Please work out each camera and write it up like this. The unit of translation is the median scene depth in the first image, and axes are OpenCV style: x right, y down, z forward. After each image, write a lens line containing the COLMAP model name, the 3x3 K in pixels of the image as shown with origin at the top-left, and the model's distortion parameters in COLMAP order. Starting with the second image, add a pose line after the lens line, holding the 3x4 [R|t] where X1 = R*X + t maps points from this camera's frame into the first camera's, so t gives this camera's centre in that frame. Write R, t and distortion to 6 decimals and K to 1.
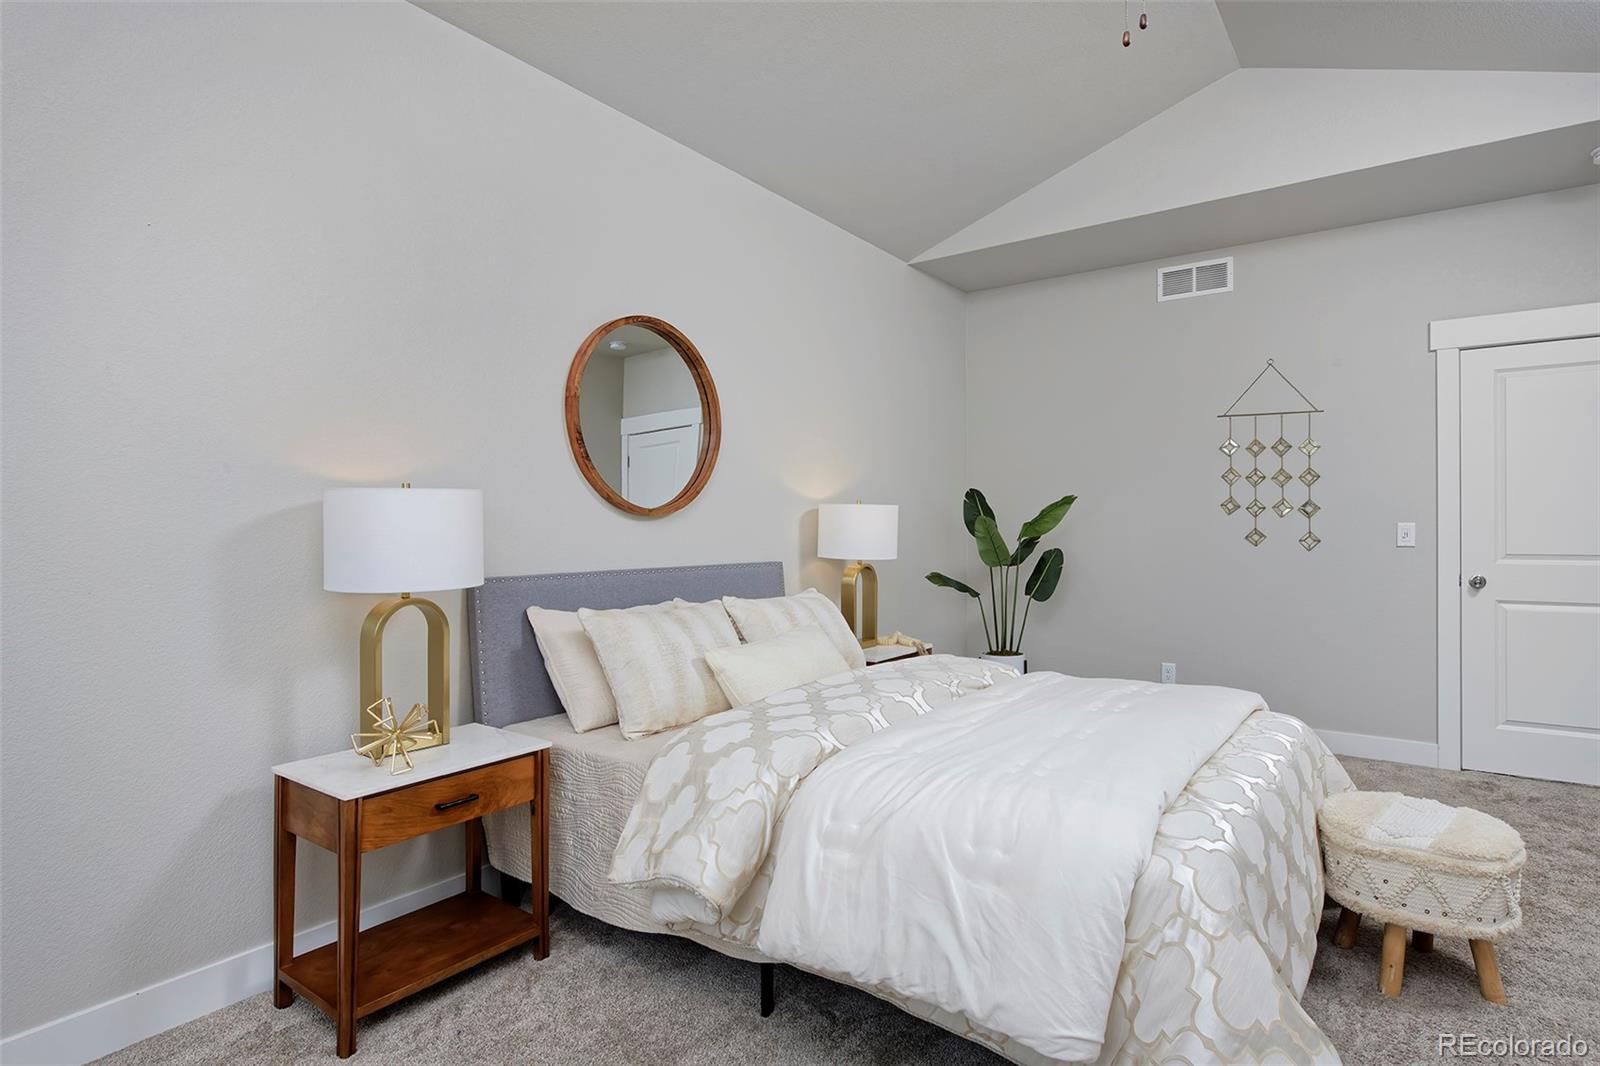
lens RADIAL K [[839.2, 0, 809.7], [0, 839.2, 526.9], [0, 0, 1]] dist [-0.003890, 0.000072]
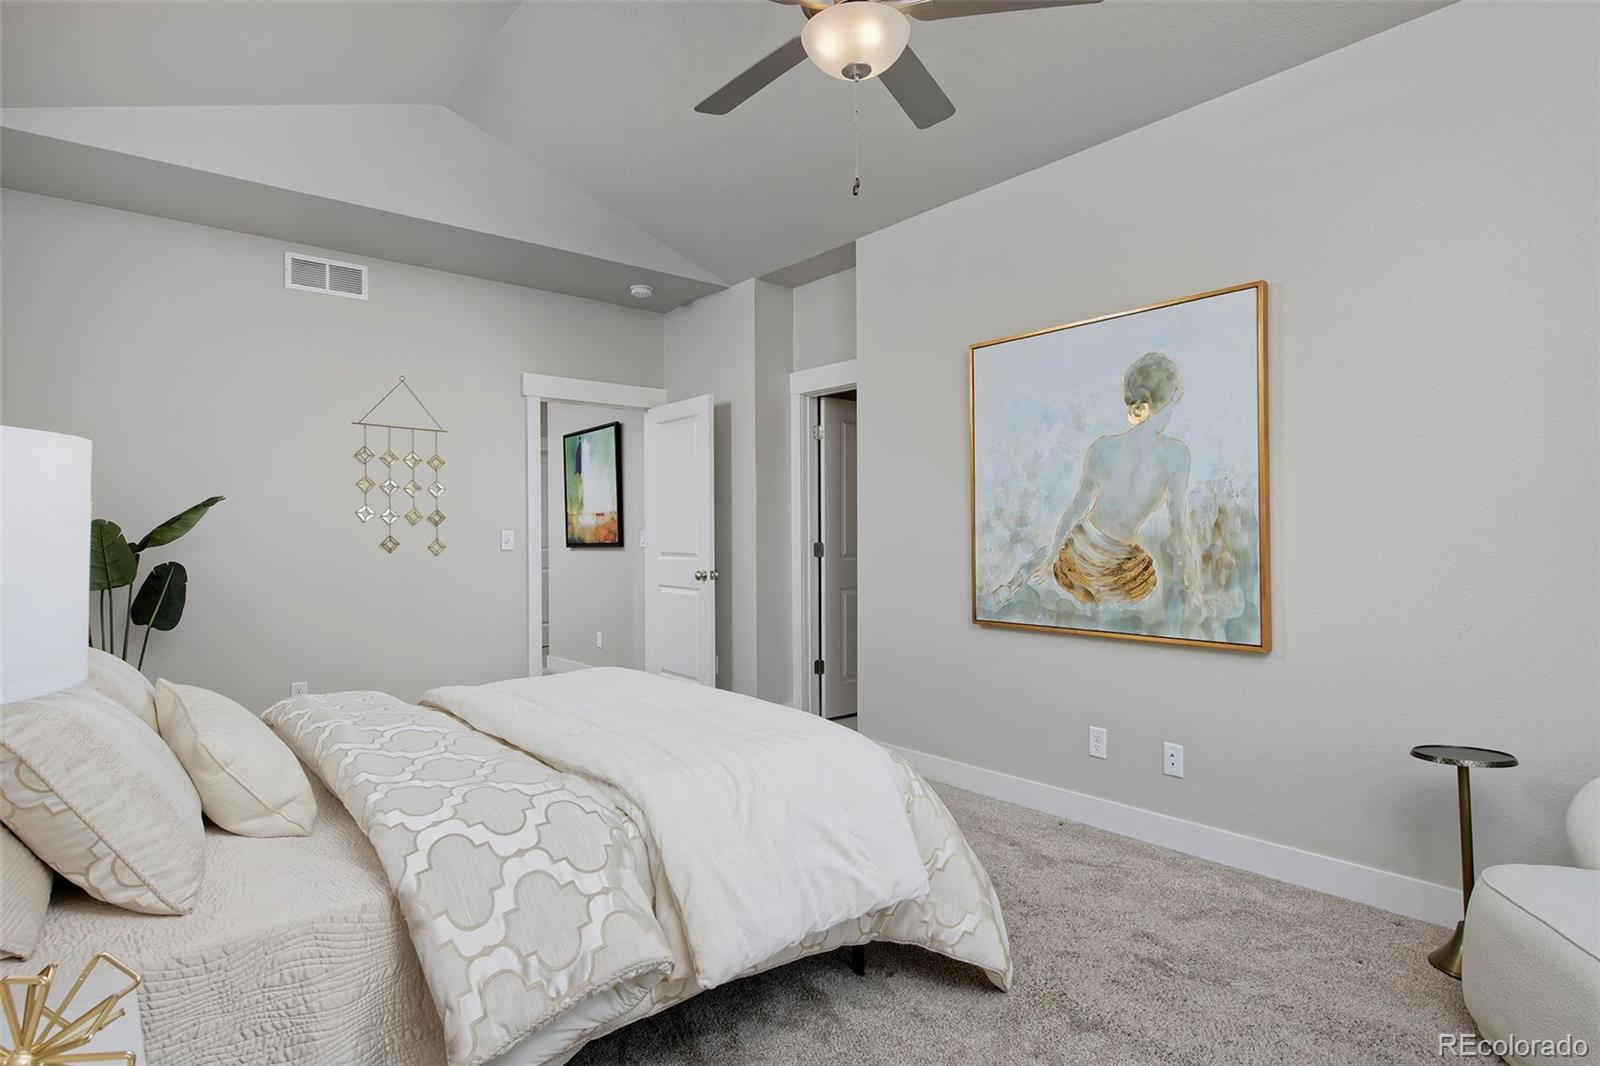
lens RADIAL K [[839.2, 0, 807.2], [0, 839.2, 534.2], [0, 0, 1]] dist [-0.003890, 0.000072]
pose [[0.240993, -0.001320, 0.970526, -0.346344], [0.000576, 0.999999, 0.001217, -0.001569], [-0.970527, 0.000266, 0.240993, 0.243565]]
